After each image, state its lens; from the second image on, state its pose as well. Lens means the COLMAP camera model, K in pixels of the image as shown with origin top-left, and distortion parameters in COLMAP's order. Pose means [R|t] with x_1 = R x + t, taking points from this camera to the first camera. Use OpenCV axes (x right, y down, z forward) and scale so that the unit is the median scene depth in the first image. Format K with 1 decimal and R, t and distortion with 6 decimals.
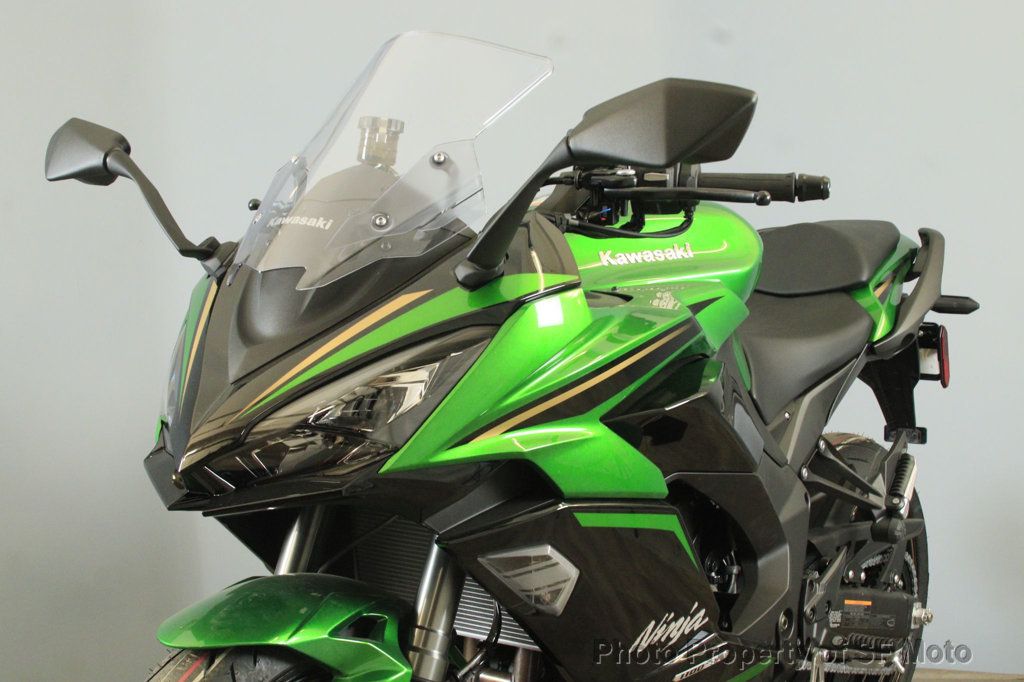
lens RADIAL K [[1563.5, 0, 512.0], [0, 1563.5, 341.0], [0, 0, 1]] dist [-0.048948, -0.025756]
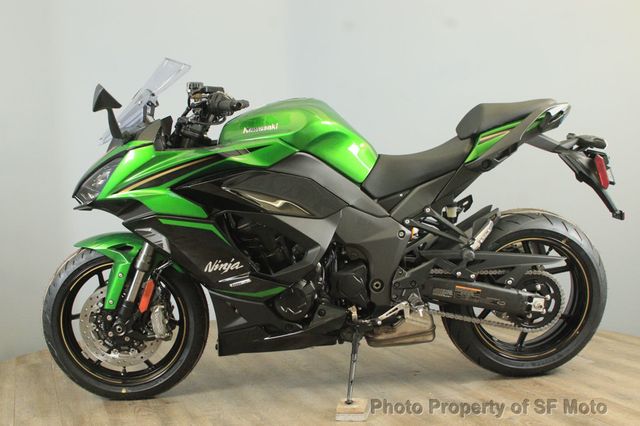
lens RADIAL K [[847.4, 0, 320.0], [0, 847.4, 213.0], [0, 0, 1]] dist [-0.002116, 0.001780]
pose [[0.596865, 0.071084, -0.799187, 1.440189], [-0.003405, 0.996283, 0.086072, -0.040638], [0.802335, -0.048652, 0.594888, 0.257104]]
